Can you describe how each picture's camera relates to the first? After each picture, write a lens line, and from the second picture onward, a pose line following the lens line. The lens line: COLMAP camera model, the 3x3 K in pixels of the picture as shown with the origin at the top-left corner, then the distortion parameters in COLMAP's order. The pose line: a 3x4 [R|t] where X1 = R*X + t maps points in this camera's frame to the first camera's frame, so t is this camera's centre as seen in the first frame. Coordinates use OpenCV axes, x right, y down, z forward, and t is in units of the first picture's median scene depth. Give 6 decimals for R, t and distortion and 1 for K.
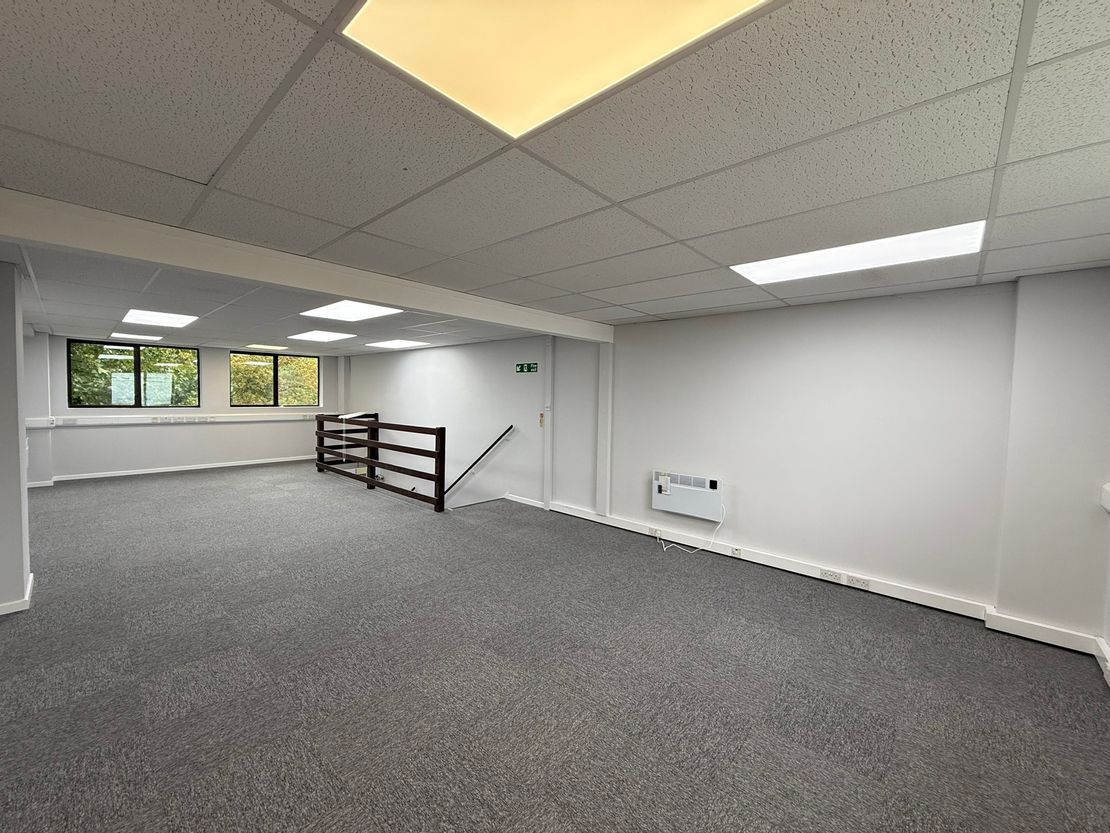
lens RADIAL K [[441.7, 0, 553.1], [0, 441.7, 417.4], [0, 0, 1]] dist [0.000264, -0.000291]
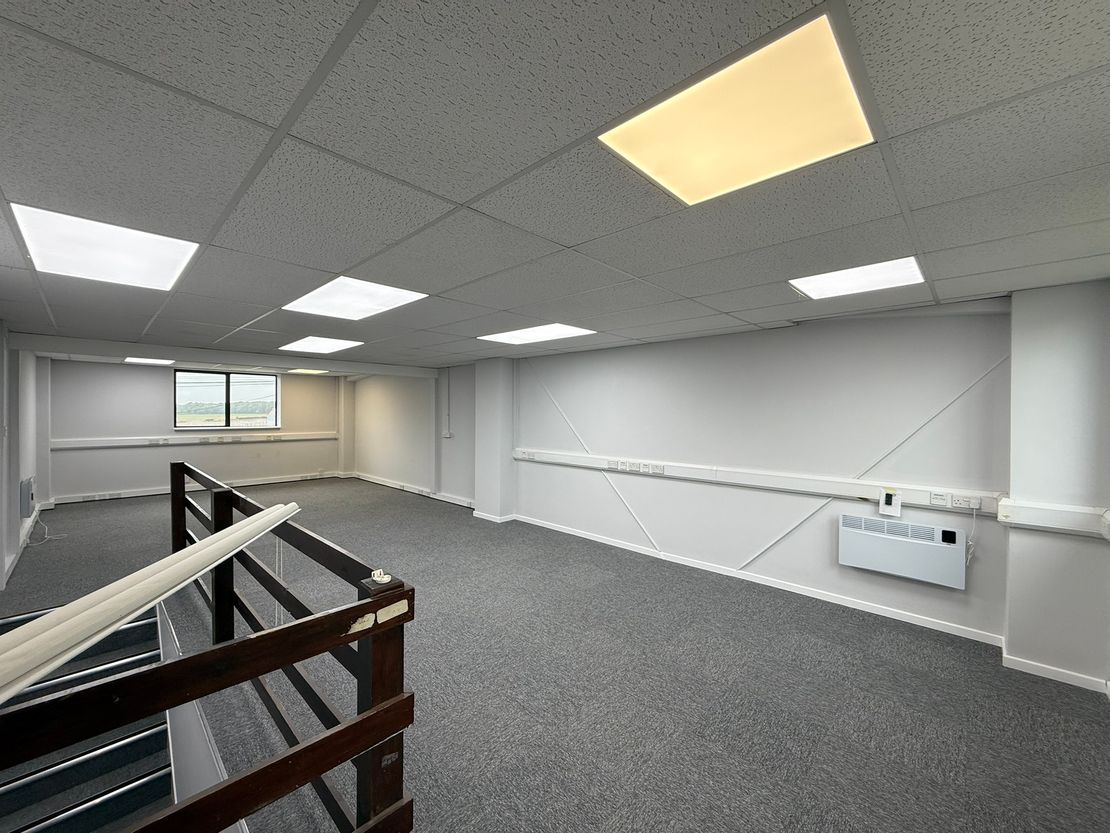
lens RADIAL K [[441.7, 0, 549.2], [0, 441.7, 415.4], [0, 0, 1]] dist [0.000264, -0.000291]
pose [[-0.999453, -0.027023, 0.019068, -0.770560], [-0.025865, 0.997948, 0.058577, -0.097808], [-0.020612, 0.058052, -0.998101, 1.528745]]
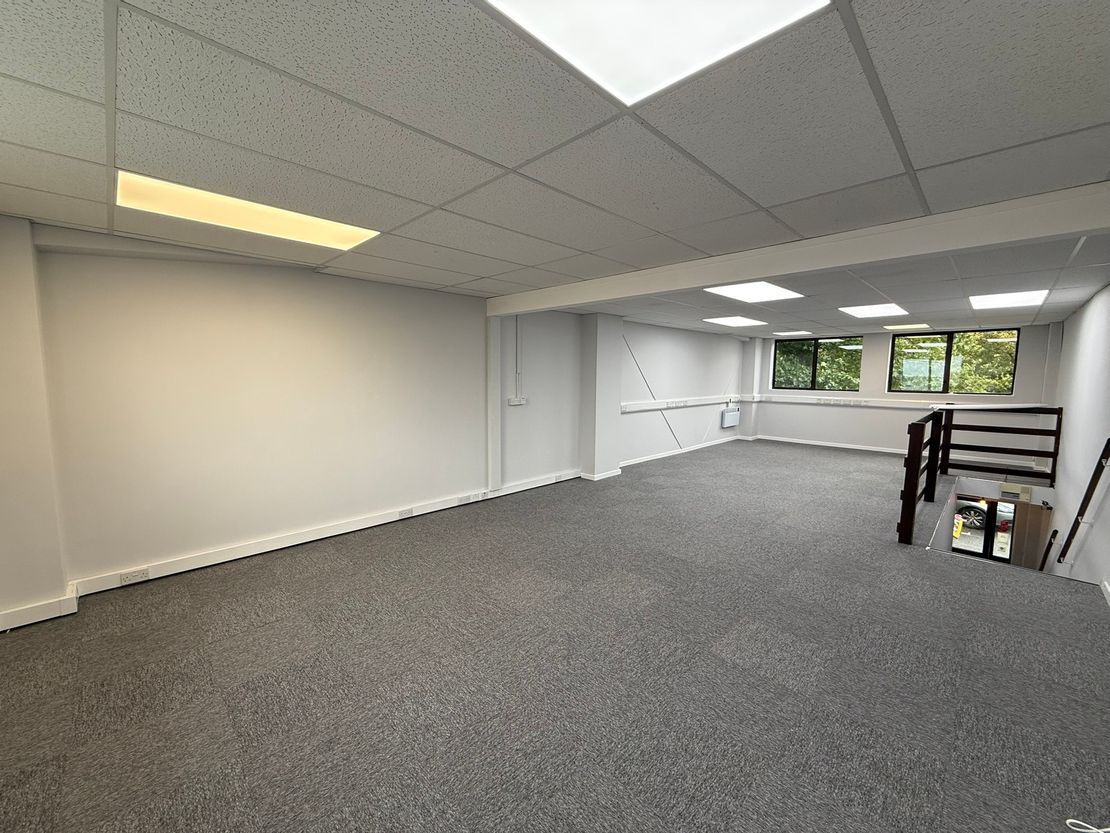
lens RADIAL K [[441.7, 0, 549.3], [0, 441.7, 417.3], [0, 0, 1]] dist [0.000264, -0.000291]
pose [[-0.052944, 0.080586, -0.995341, 0.414183], [-0.056257, 0.994915, 0.083544, -0.010491], [0.997012, 0.060418, -0.048141, 0.423090]]
